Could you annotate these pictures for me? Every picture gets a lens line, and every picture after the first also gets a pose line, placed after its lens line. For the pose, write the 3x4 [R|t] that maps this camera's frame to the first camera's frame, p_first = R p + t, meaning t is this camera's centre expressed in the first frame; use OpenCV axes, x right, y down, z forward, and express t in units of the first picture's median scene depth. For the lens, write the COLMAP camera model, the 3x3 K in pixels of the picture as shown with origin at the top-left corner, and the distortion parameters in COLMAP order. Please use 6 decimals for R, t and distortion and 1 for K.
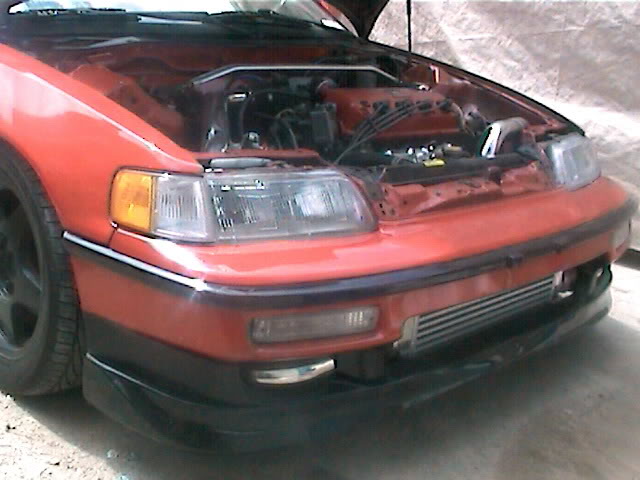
lens RADIAL K [[871.6, 0, 319.5], [0, 871.6, 241.1], [0, 0, 1]] dist [-0.184368, 0.000000]
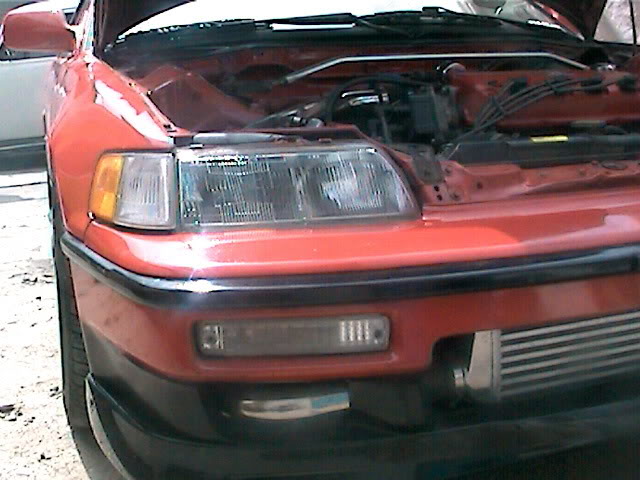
lens RADIAL K [[871.6, 0, 320.4], [0, 871.6, 239.8], [0, 0, 1]] dist [-0.184368, 0.000000]
pose [[0.882266, -0.041062, -0.468957, 0.323023], [-0.015484, 0.993118, -0.116089, 0.087755], [0.470496, 0.109683, 0.875559, 0.312608]]
